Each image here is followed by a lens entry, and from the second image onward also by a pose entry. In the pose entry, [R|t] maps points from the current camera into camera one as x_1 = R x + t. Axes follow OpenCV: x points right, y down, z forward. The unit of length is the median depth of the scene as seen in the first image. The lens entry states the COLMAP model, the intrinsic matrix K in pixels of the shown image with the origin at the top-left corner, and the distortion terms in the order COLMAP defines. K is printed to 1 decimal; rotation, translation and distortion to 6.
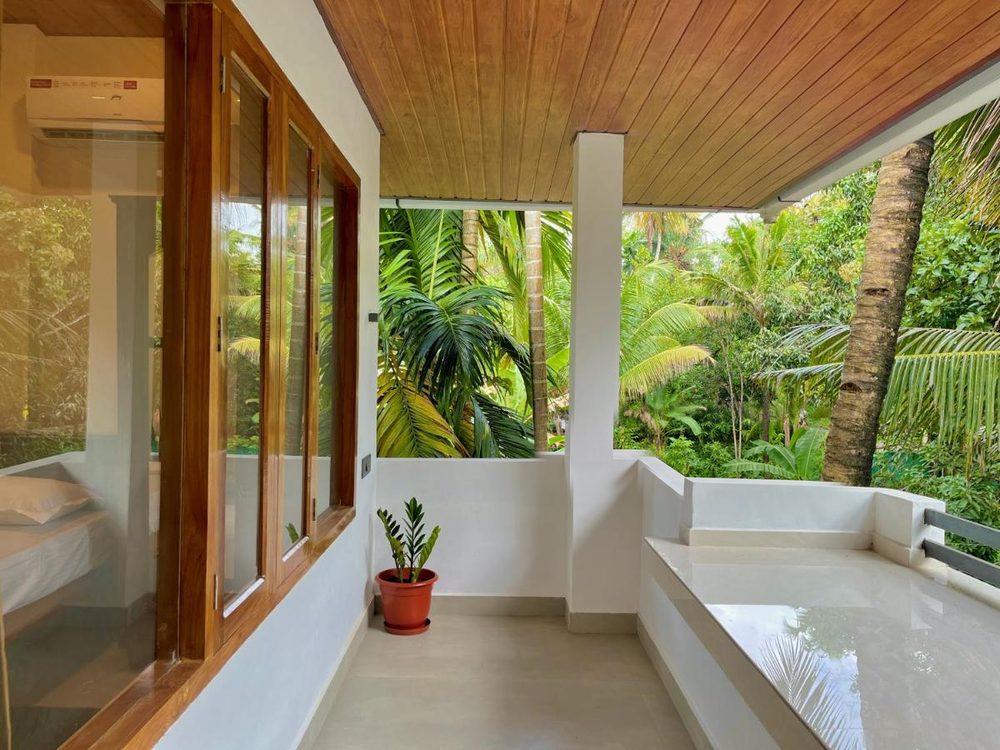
lens RADIAL K [[746.7, 0, 500.0], [0, 746.7, 375.0], [0, 0, 1]] dist [0.069917, -0.075607]
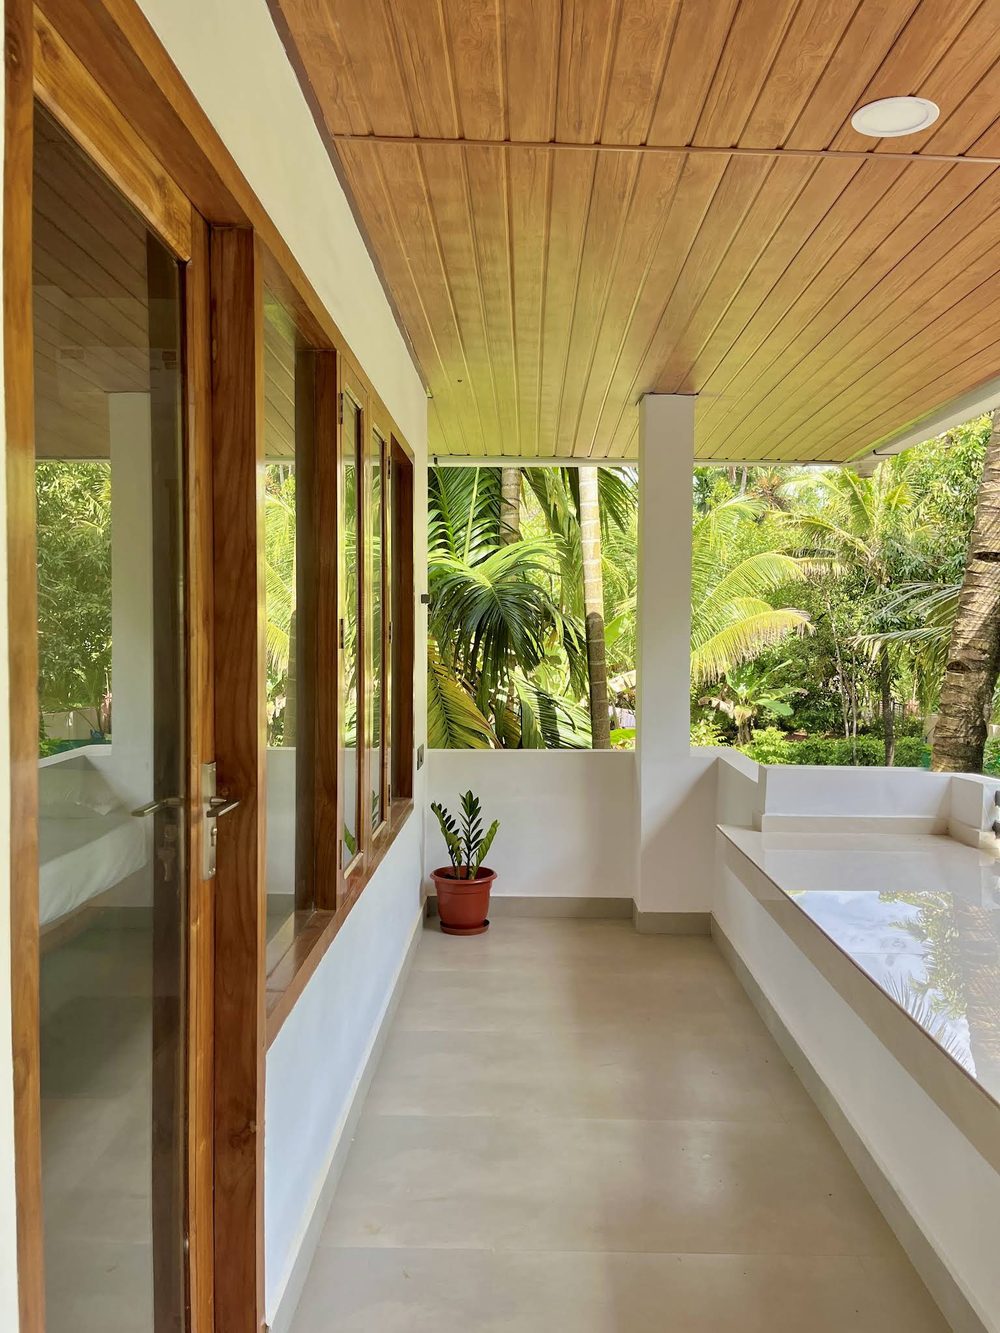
lens RADIAL K [[995.3, 0, 500.0], [0, 995.3, 666.5], [0, 0, 1]] dist [0.069917, -0.075607]
pose [[0.999431, -0.008884, -0.032541, -0.035853], [0.009464, 0.999798, 0.017736, -0.012645], [0.032377, -0.018034, 0.999313, -0.239813]]
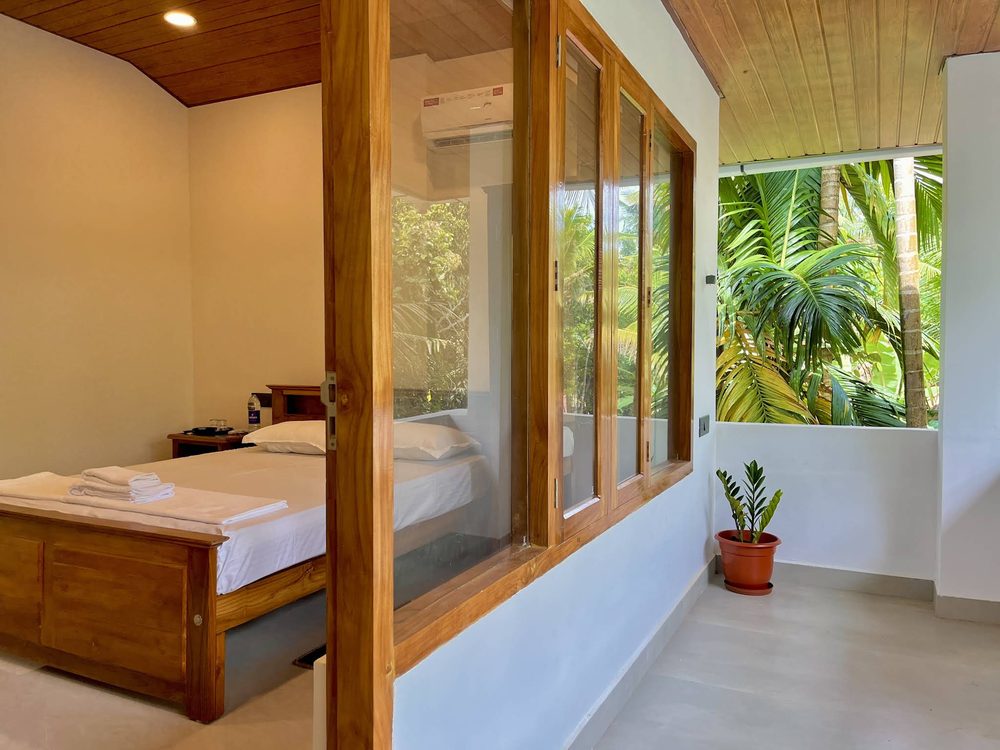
lens RADIAL K [[756.2, 0, 500.4], [0, 756.2, 381.2], [0, 0, 1]] dist [0.025957, -0.007059]
pose [[0.893842, -0.002390, -0.448376, 0.034863], [0.009988, 0.999844, 0.014583, 0.042200], [0.448271, -0.017513, 0.893726, -0.043095]]
